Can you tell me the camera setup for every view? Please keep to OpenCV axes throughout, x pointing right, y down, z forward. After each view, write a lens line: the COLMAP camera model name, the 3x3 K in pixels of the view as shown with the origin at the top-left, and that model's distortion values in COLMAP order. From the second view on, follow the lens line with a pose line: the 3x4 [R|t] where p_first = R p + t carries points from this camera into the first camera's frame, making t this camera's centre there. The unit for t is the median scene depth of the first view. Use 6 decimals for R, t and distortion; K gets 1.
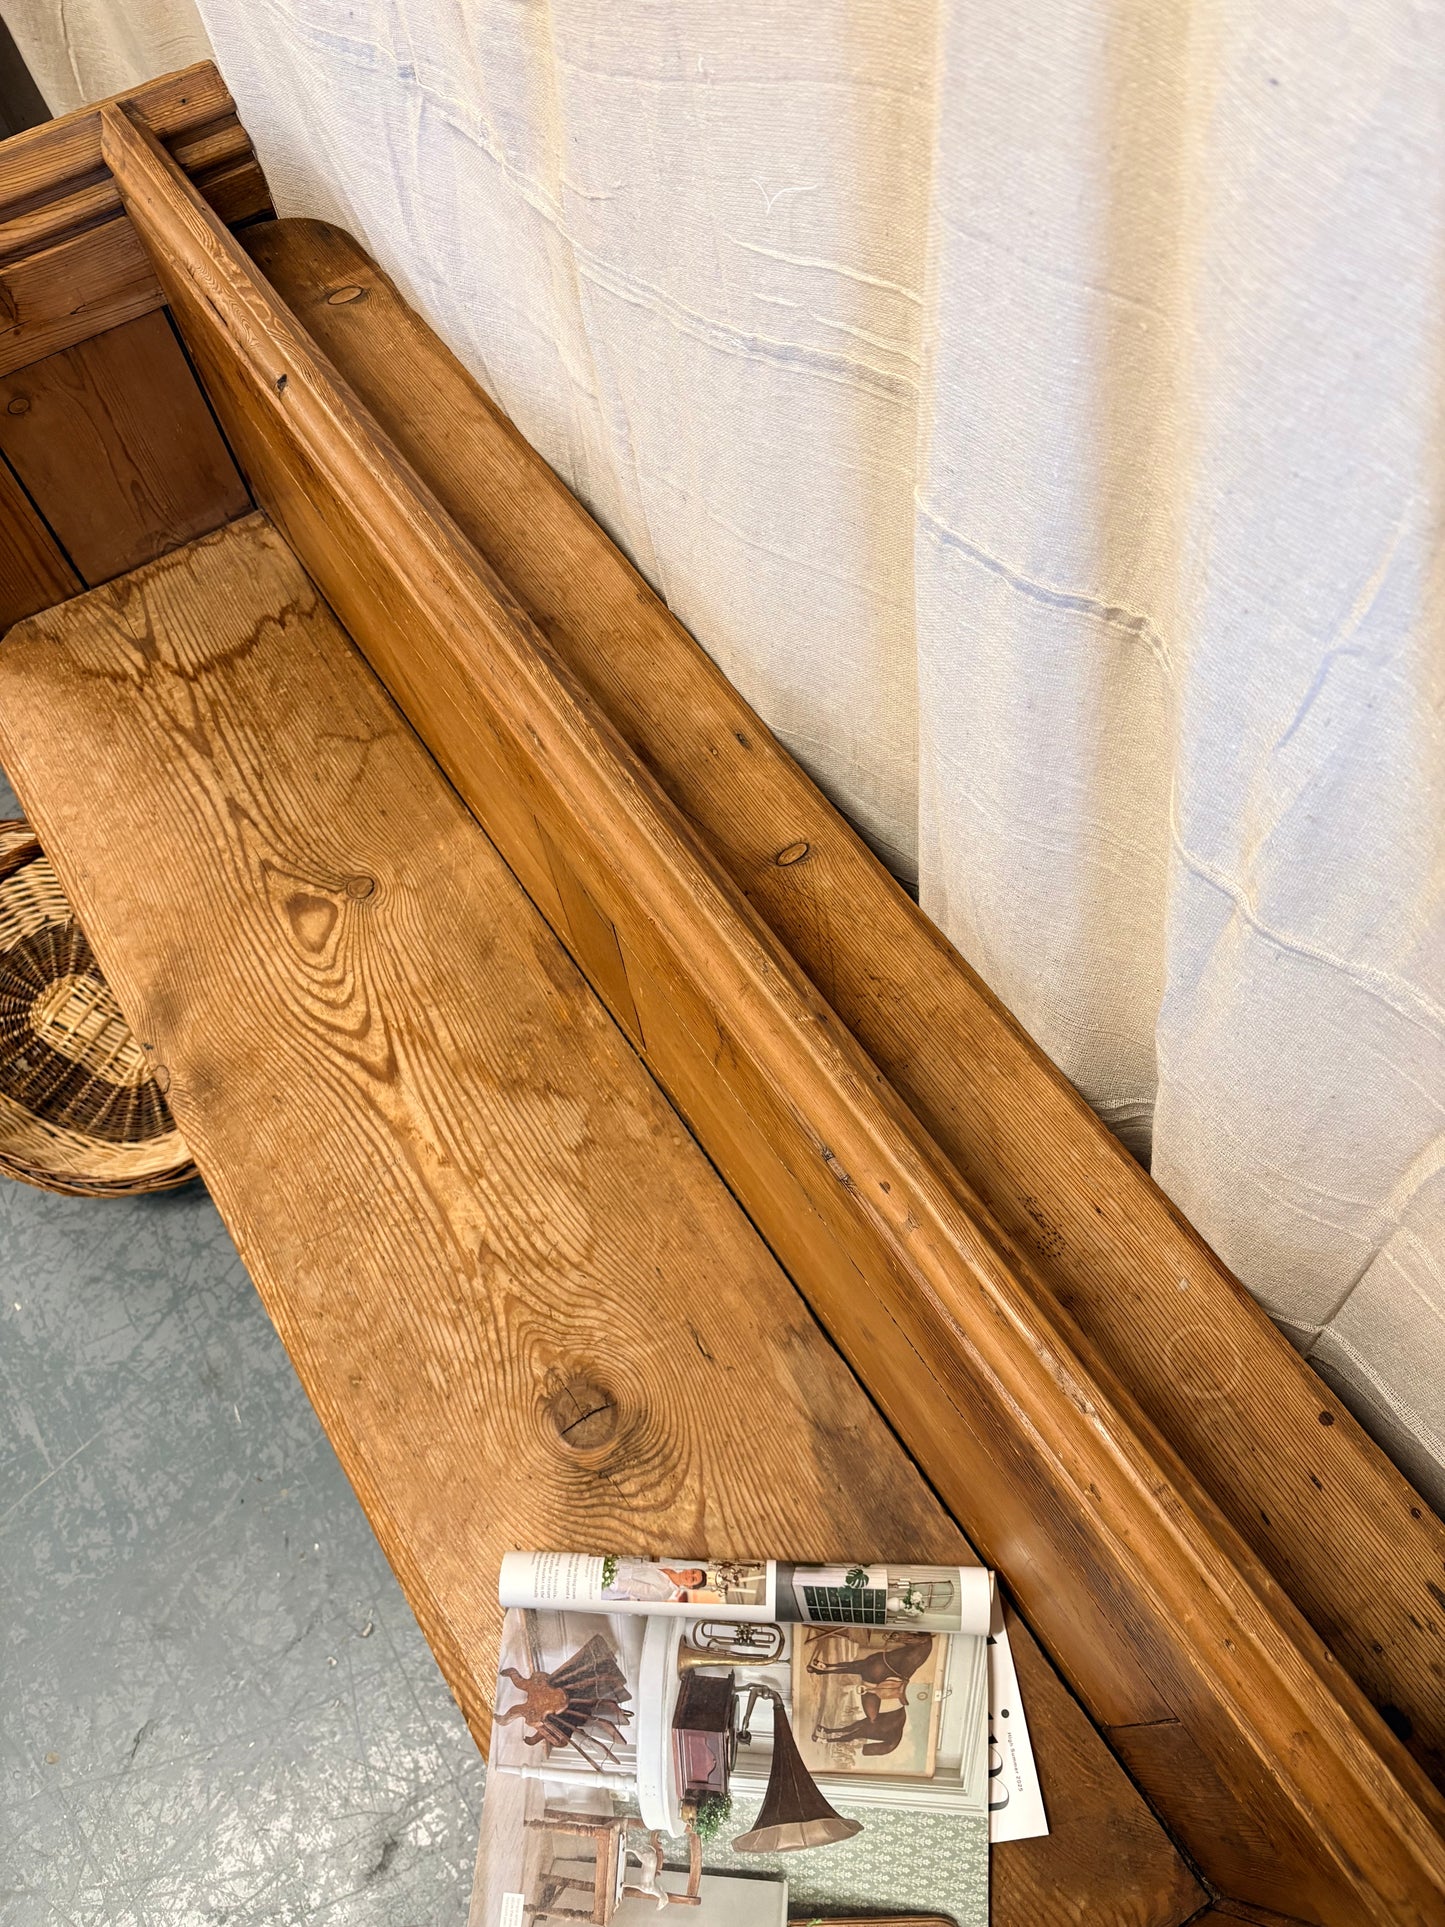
lens RADIAL K [[1457.0, 0, 709.3], [0, 1457.0, 963.8], [0, 0, 1]] dist [0.035942, -0.045349]
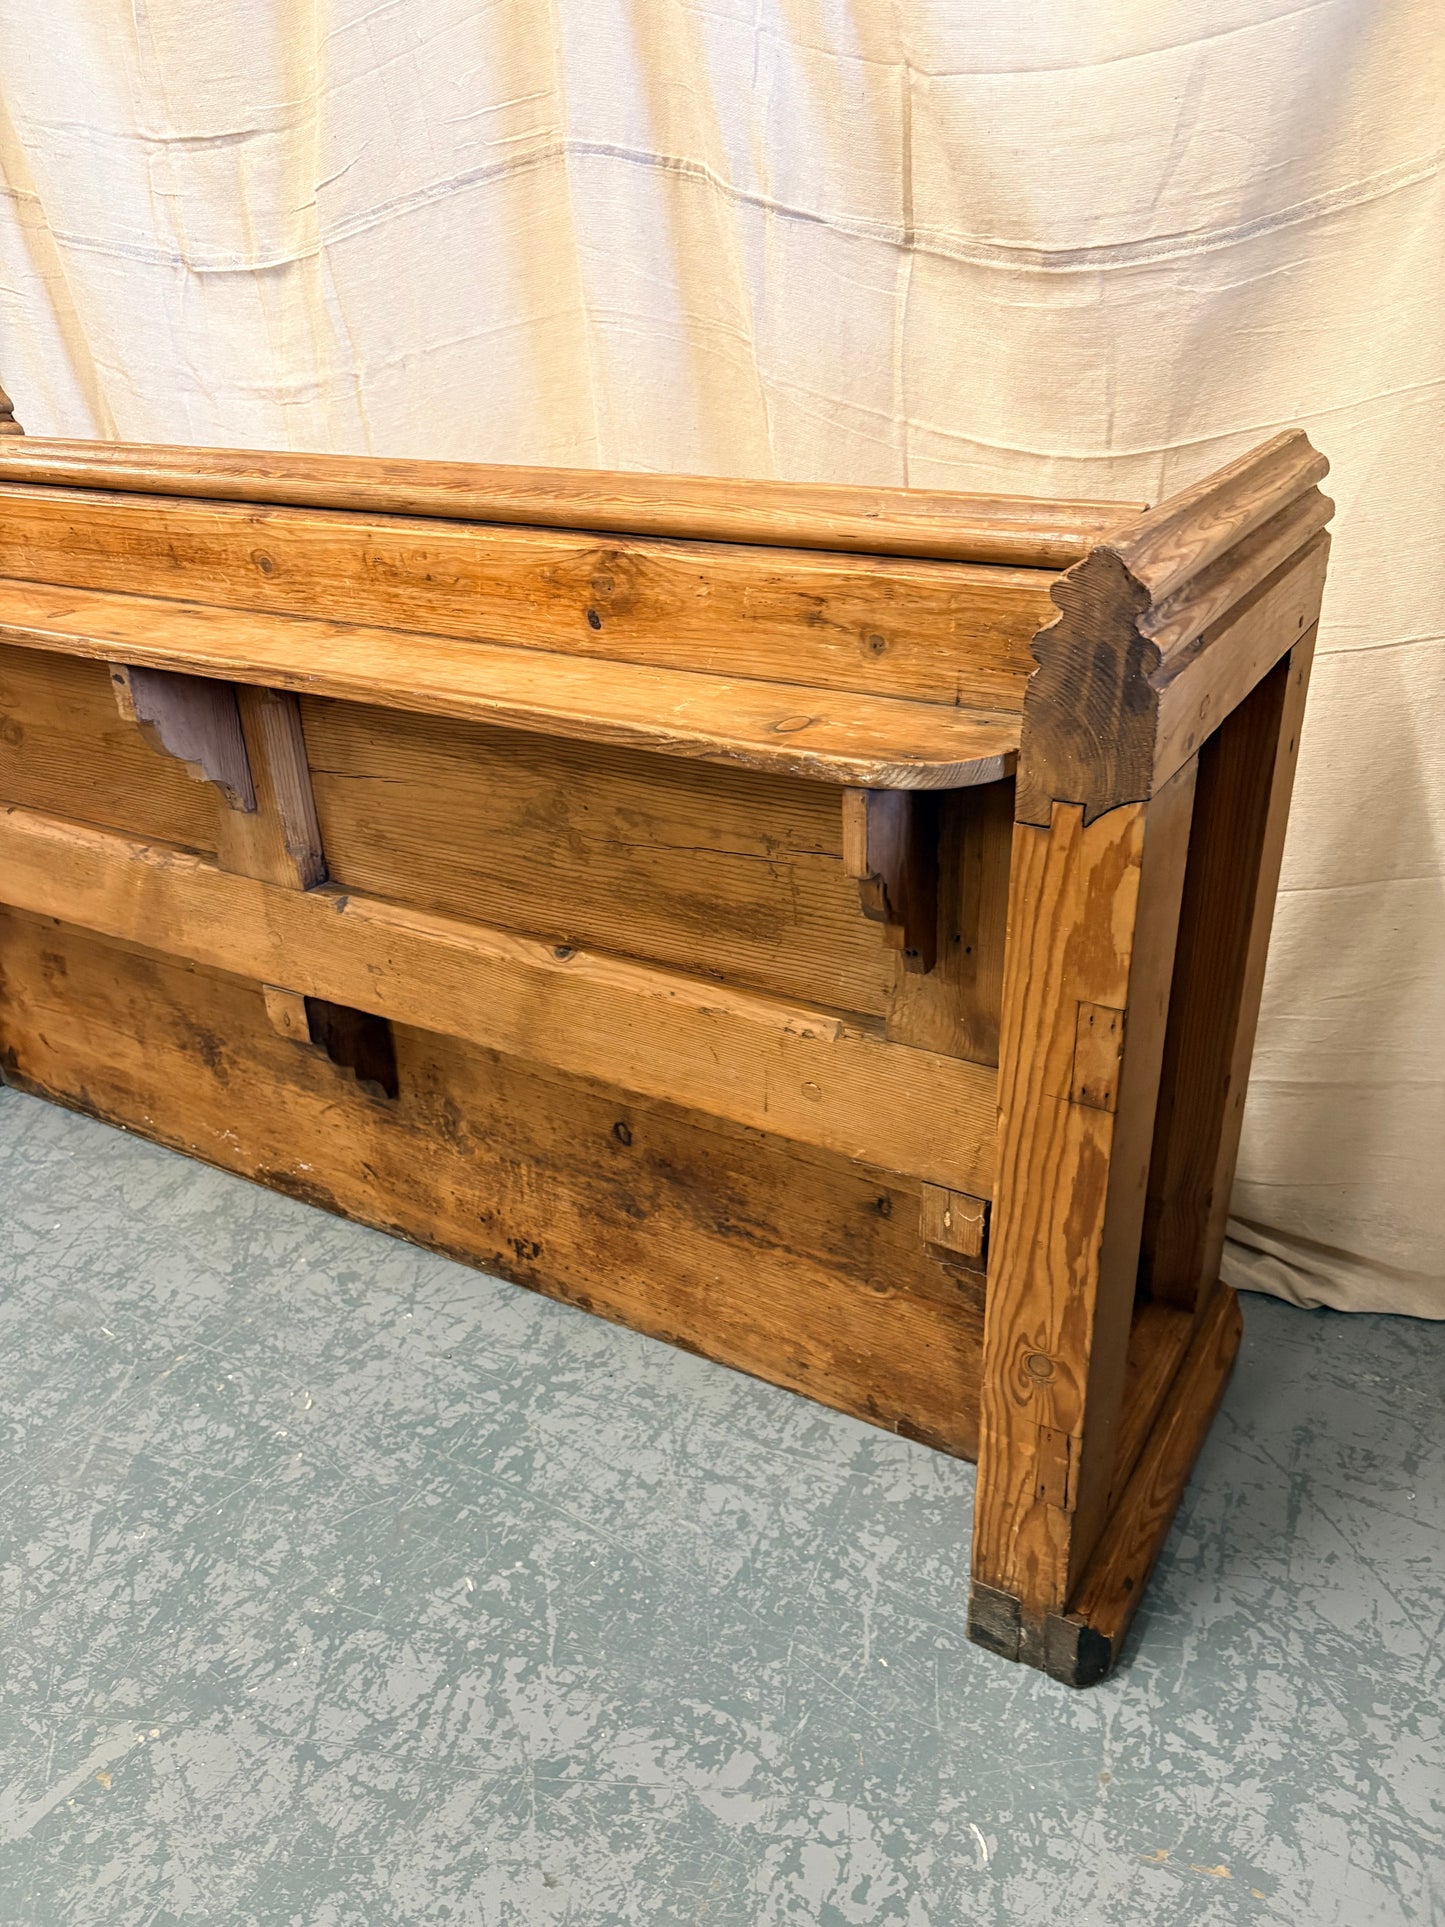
lens RADIAL K [[1457.0, 0, 708.3], [0, 1457.0, 974.7], [0, 0, 1]] dist [0.035942, -0.045349]
pose [[0.899320, -0.166353, 0.404412, -0.364374], [0.371325, 0.778952, -0.505323, 0.880830], [-0.230956, 0.604616, 0.762299, 0.014684]]
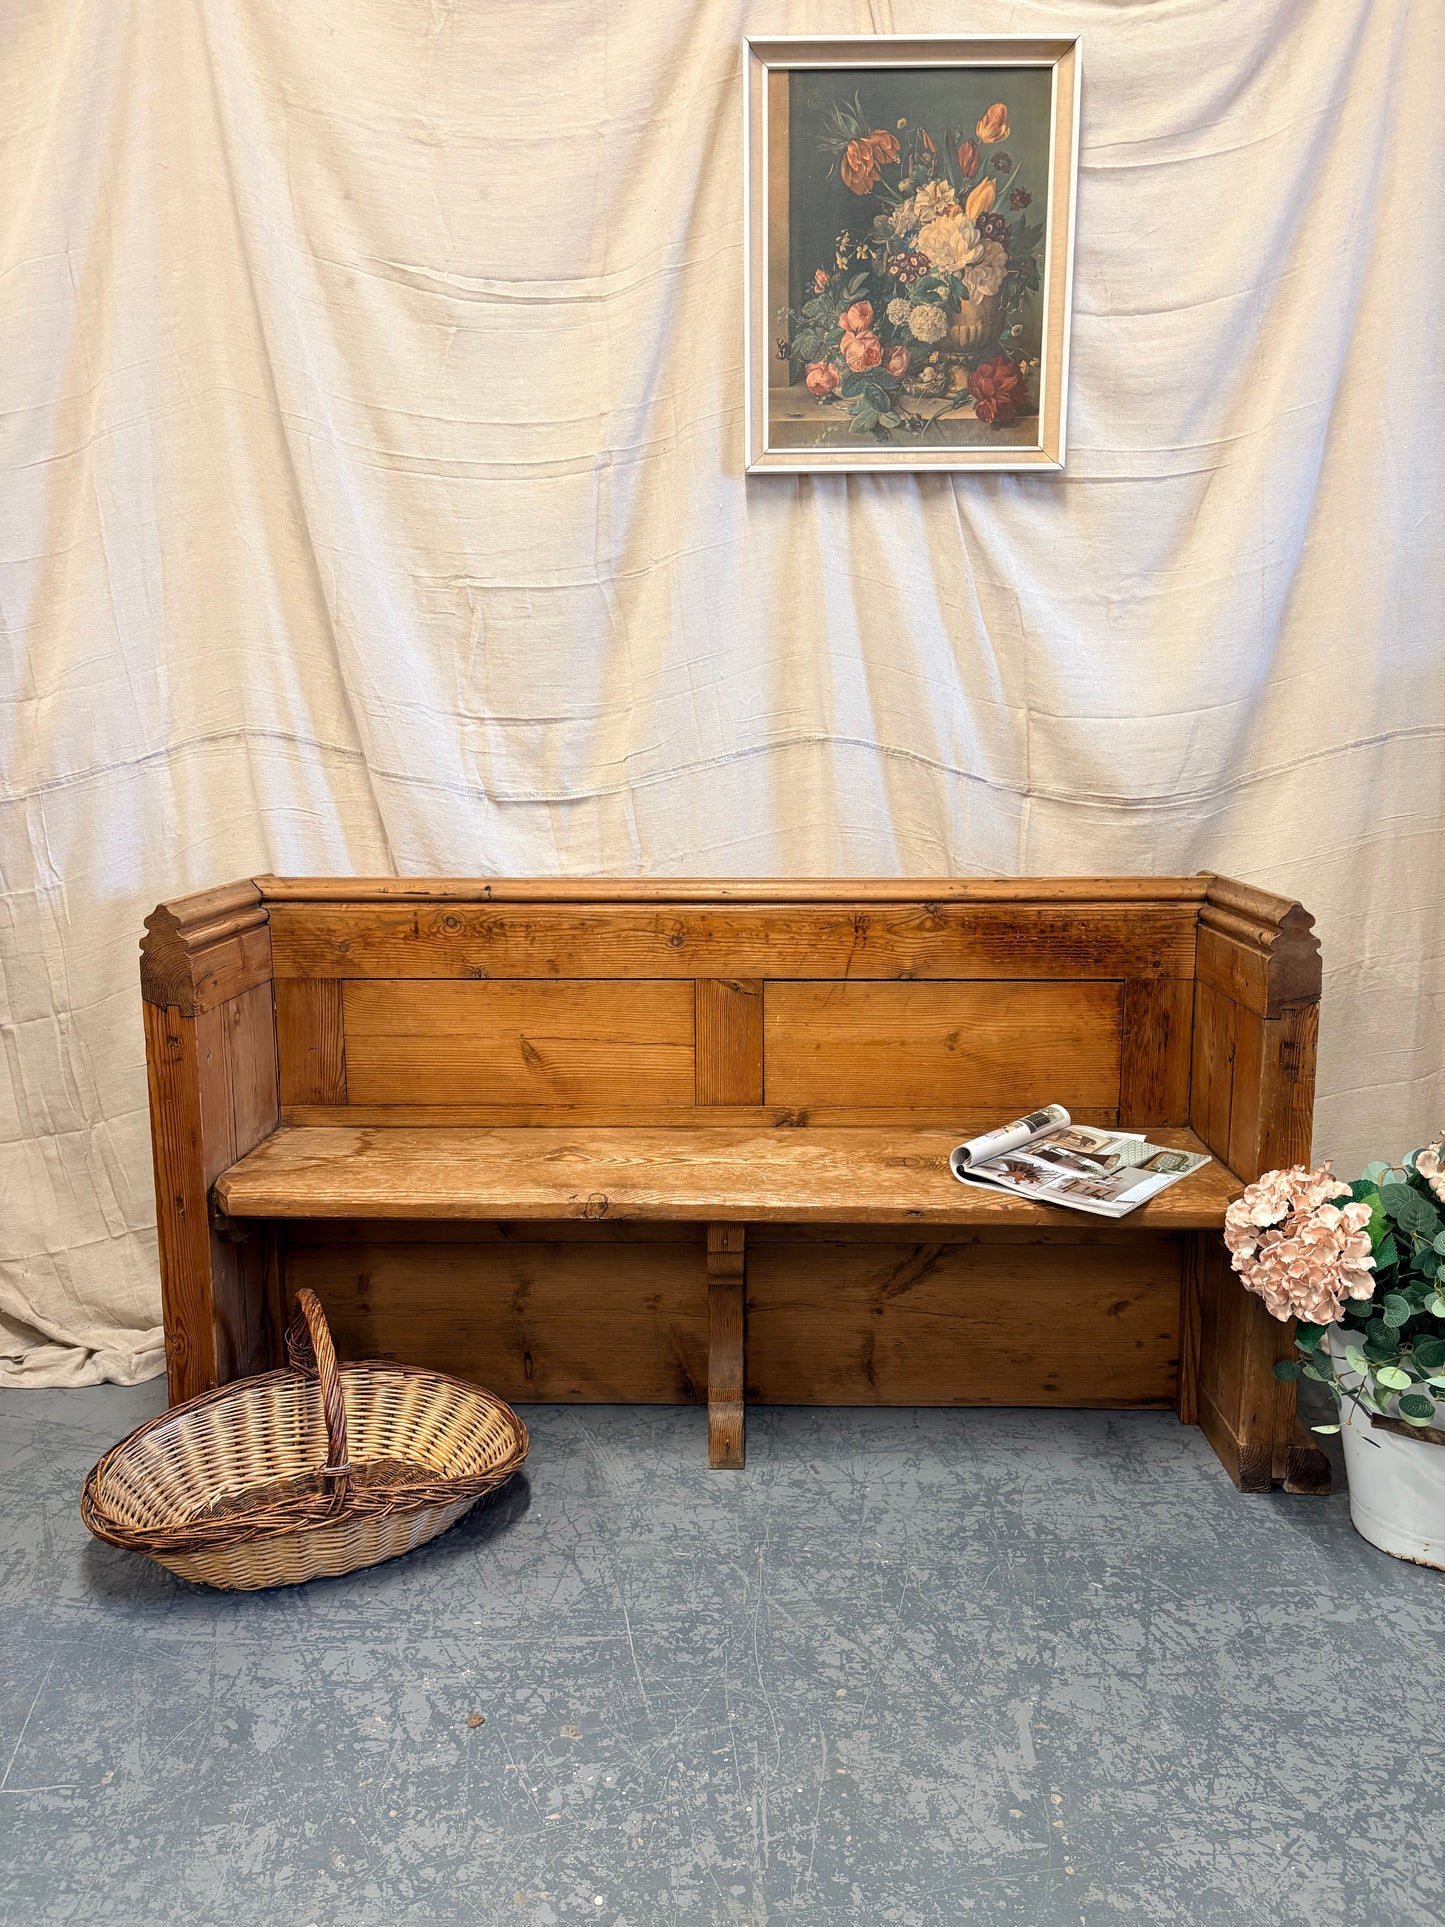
lens RADIAL K [[1457.0, 0, 715.6], [0, 1457.0, 966.1], [0, 0, 1]] dist [0.035942, -0.045349]
pose [[0.569074, -0.073573, 0.818989, -1.502566], [0.706435, 0.553480, -0.441145, 0.695650], [-0.420838, 0.829606, 0.366946, 0.113600]]
